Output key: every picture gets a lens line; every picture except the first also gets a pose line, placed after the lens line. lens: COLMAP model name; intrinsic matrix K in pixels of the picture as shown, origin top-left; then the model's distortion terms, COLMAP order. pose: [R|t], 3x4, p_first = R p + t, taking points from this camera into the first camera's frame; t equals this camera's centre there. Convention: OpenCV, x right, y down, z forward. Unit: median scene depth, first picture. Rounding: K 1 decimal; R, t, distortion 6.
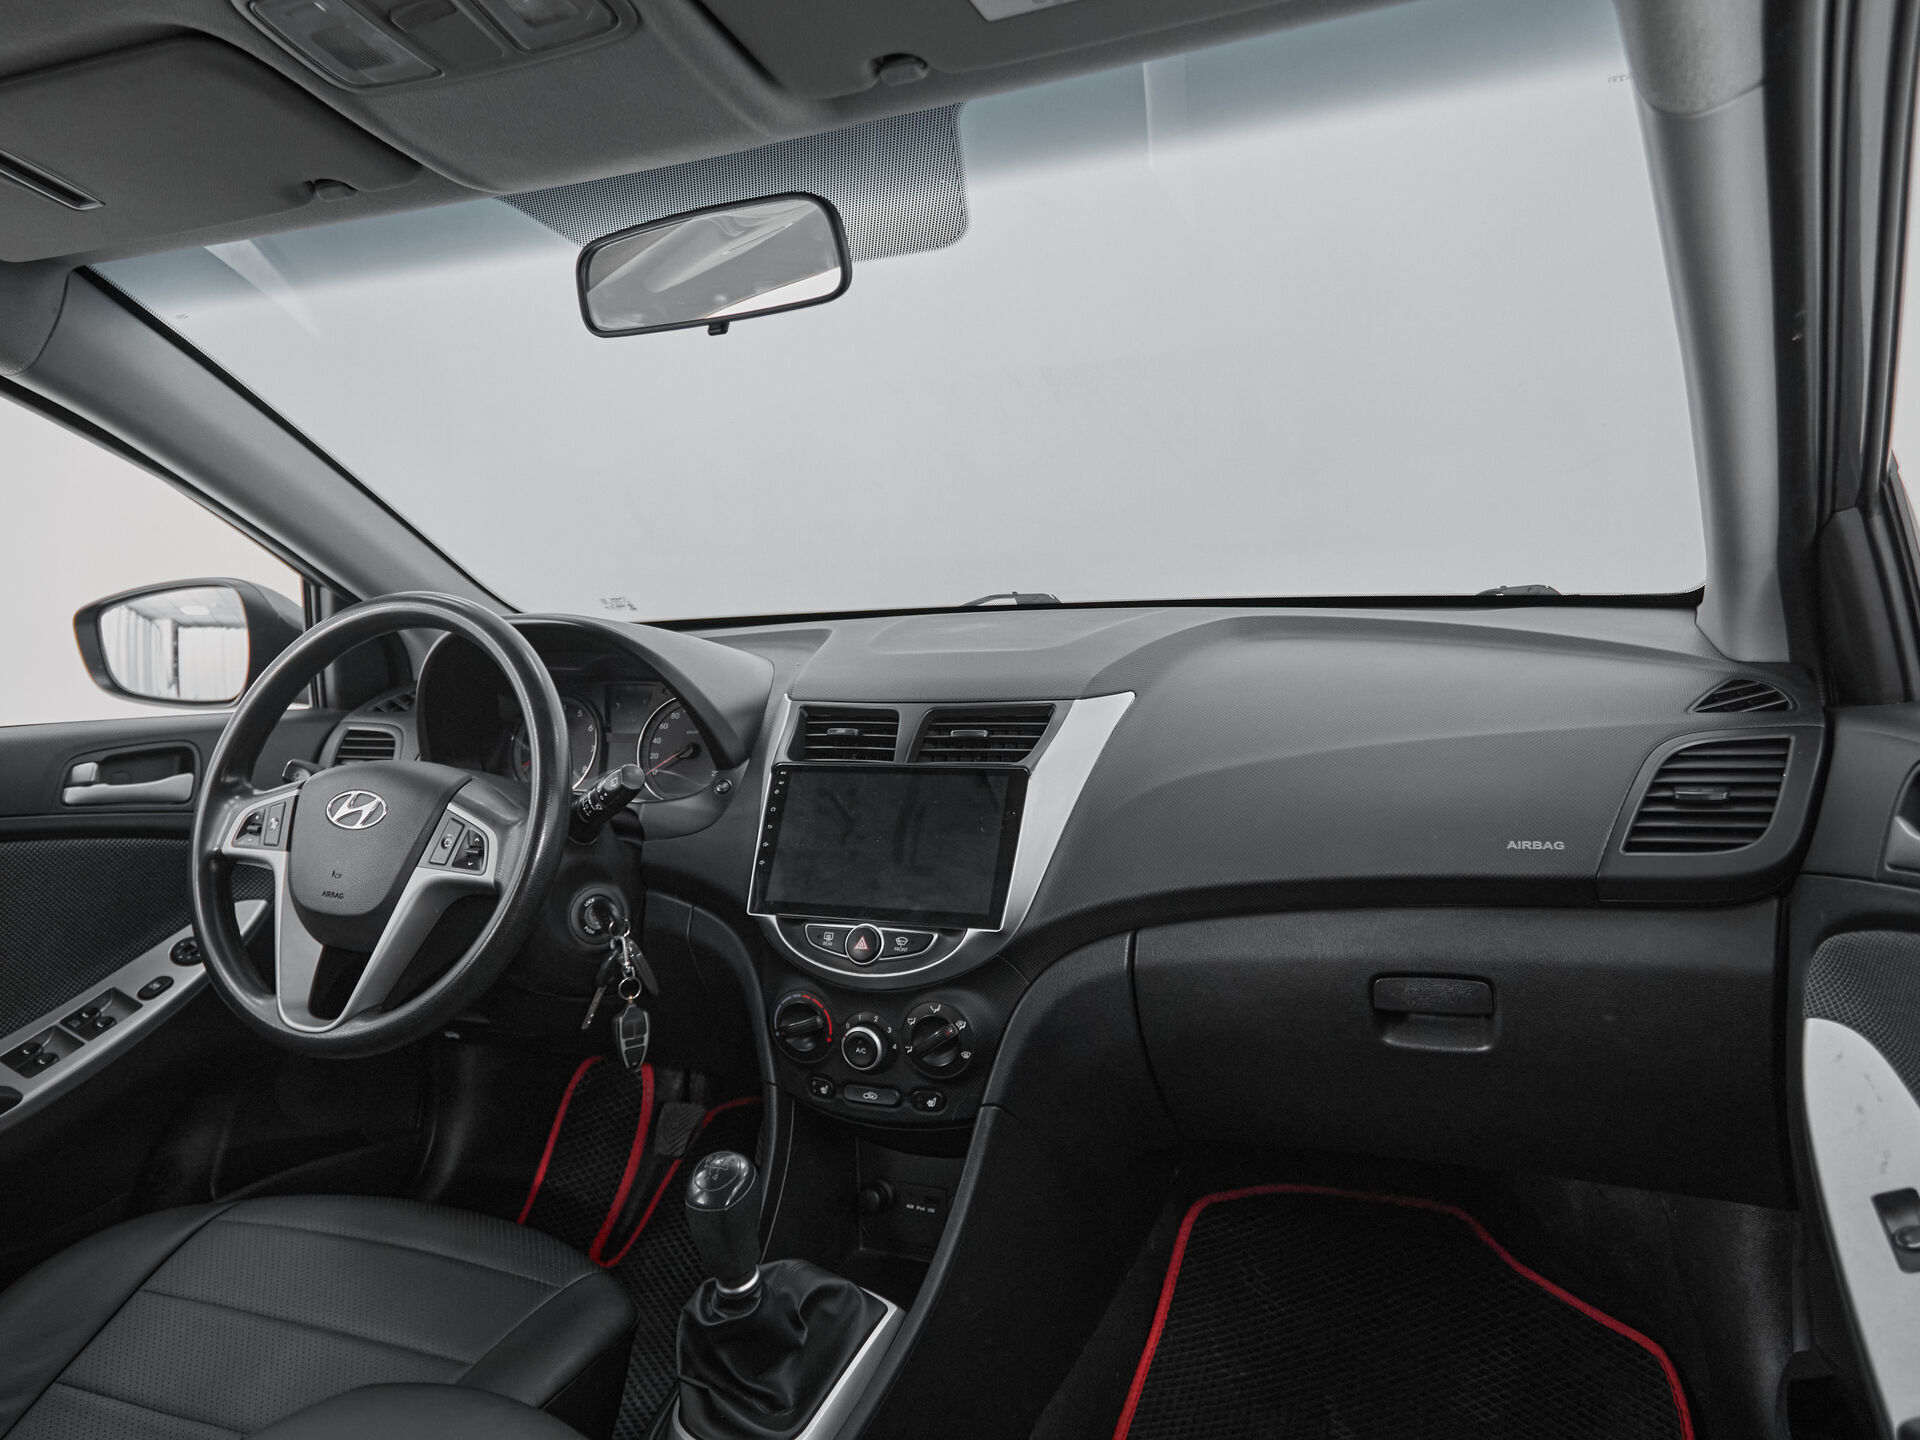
lens RADIAL K [[1338.3, 0, 950.8], [0, 1338.3, 738.2], [0, 0, 1]] dist [-0.008982, 0.002764]
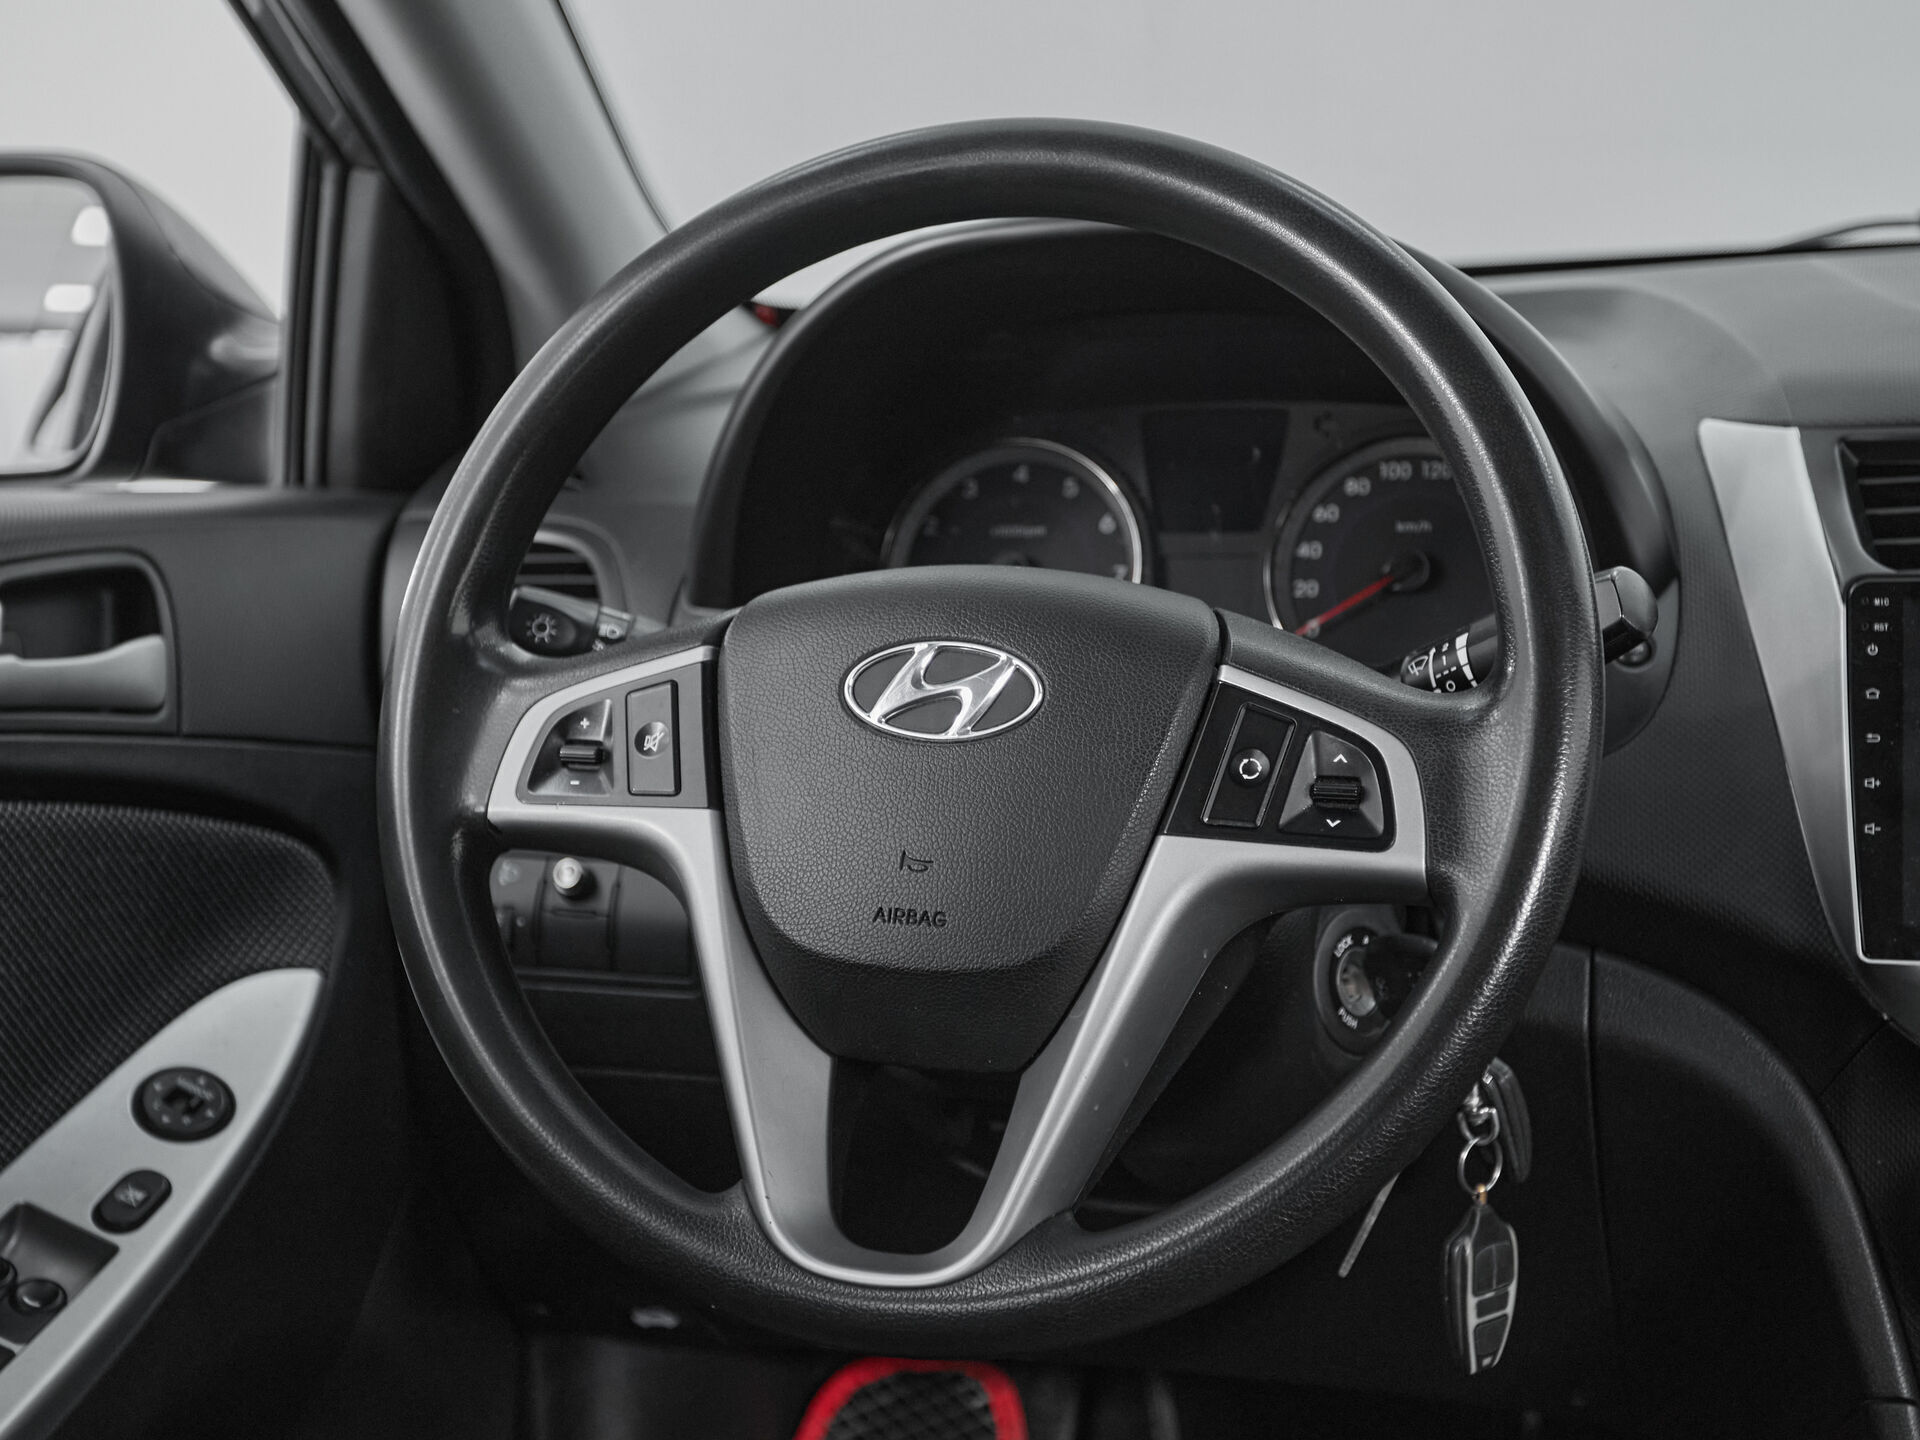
lens RADIAL K [[2959.1, 0, 944.5], [0, 2959.1, 684.6], [0, 0, 1]] dist [0.022736, 0.000000]
pose [[0.996565, -0.009296, 0.082296, -0.502553], [0.009330, 0.999956, -0.000031, 0.050857], [-0.082292, 0.000799, 0.996608, 0.174035]]
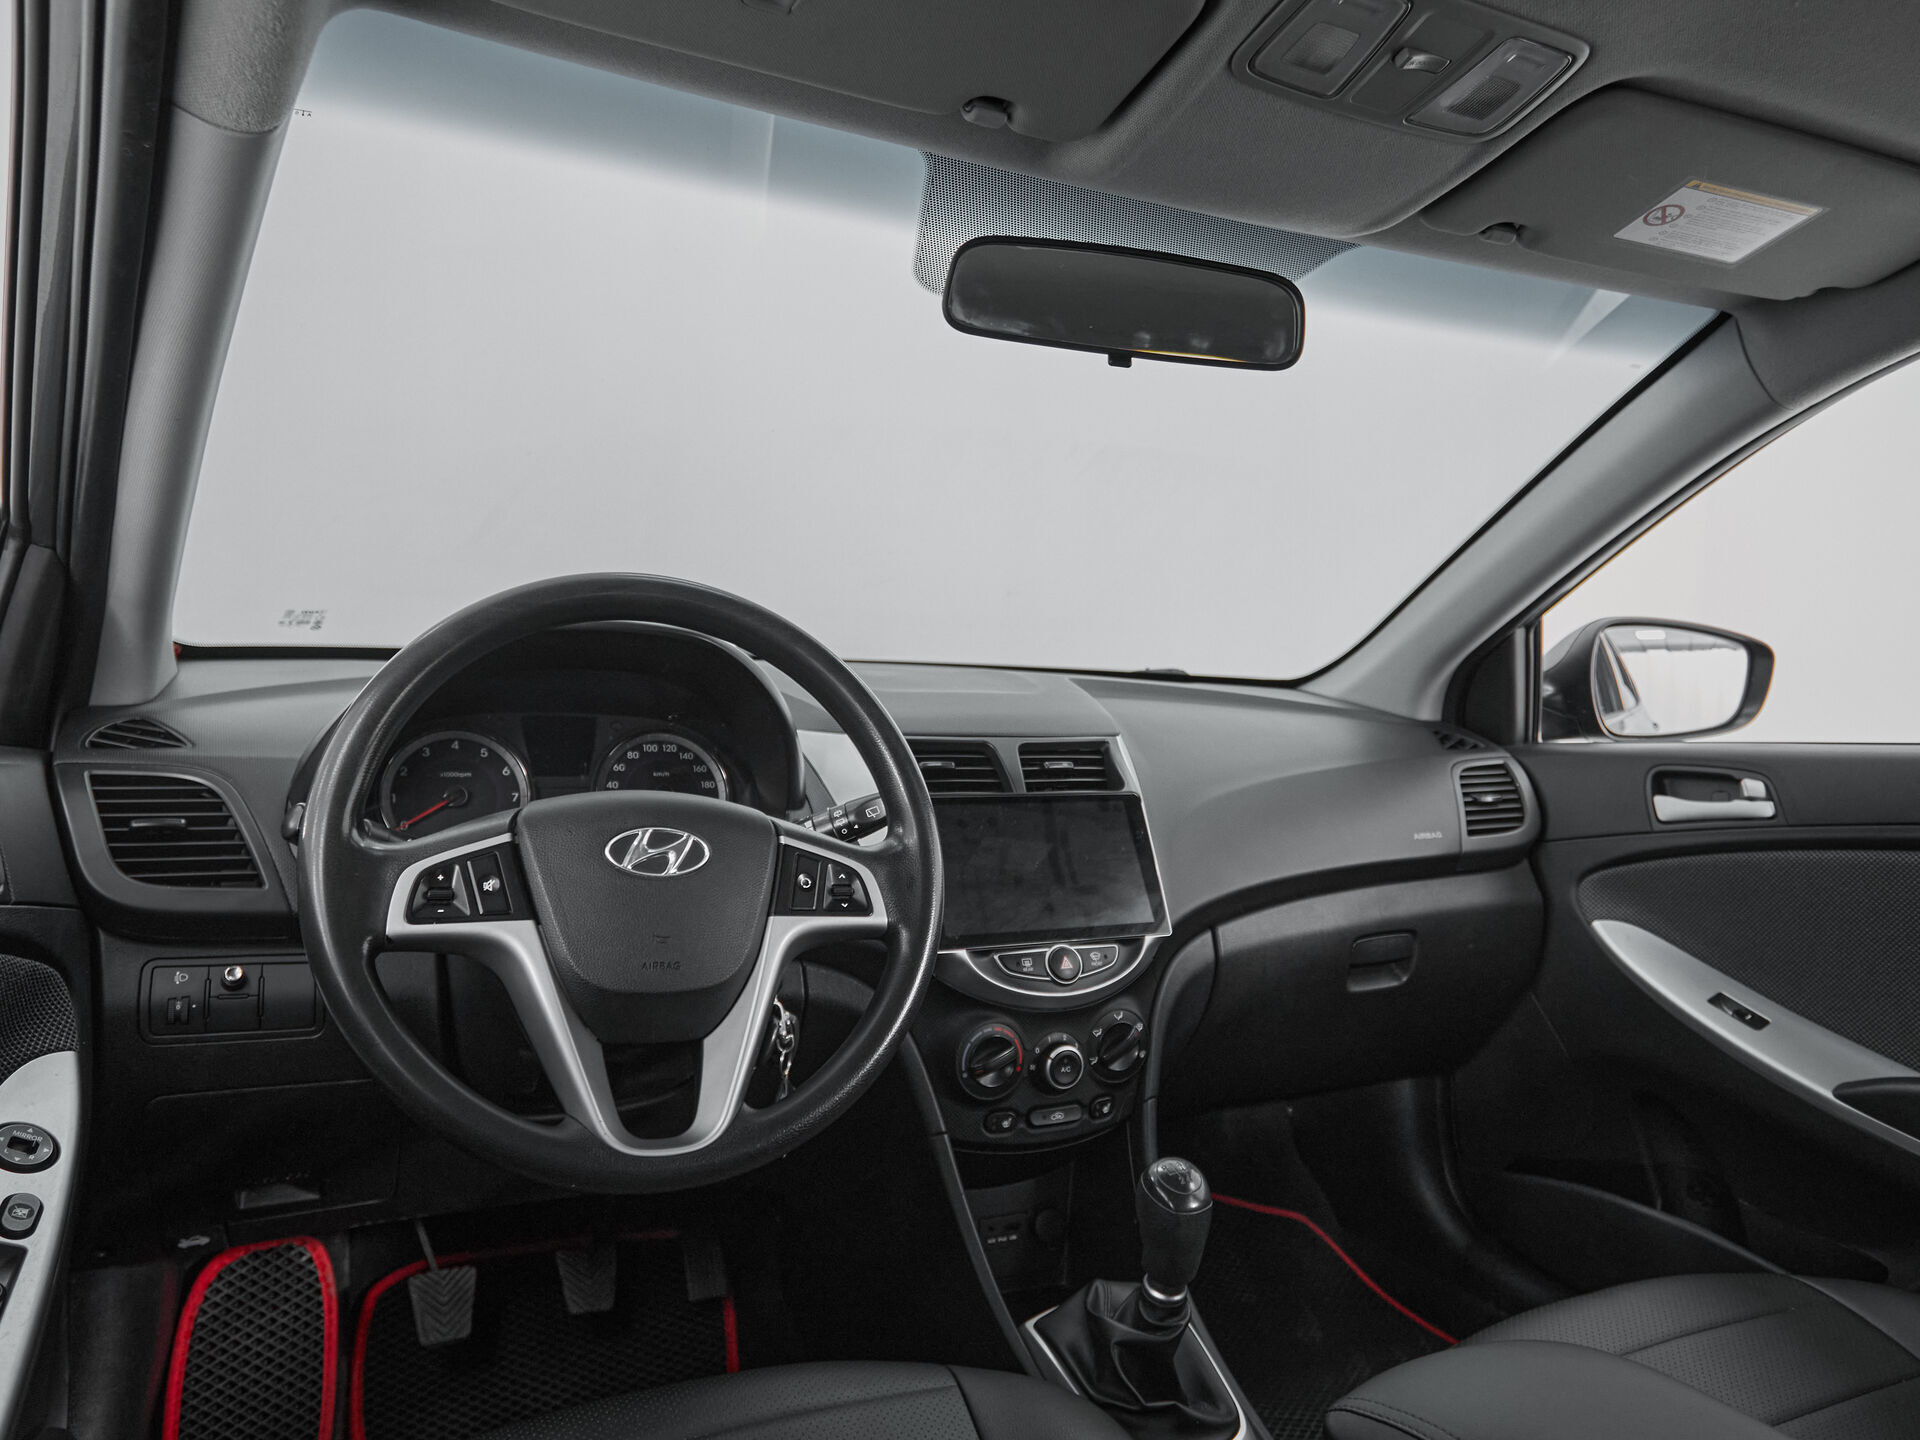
lens RADIAL K [[1338.3, 0, 992.0], [0, 1338.3, 742.1], [0, 0, 1]] dist [-0.008982, 0.002764]
pose [[0.643004, 0.023835, 0.765492, -0.882777], [0.037779, 0.997312, -0.062787, 0.045382], [-0.764931, 0.069291, 0.640375, 0.366125]]
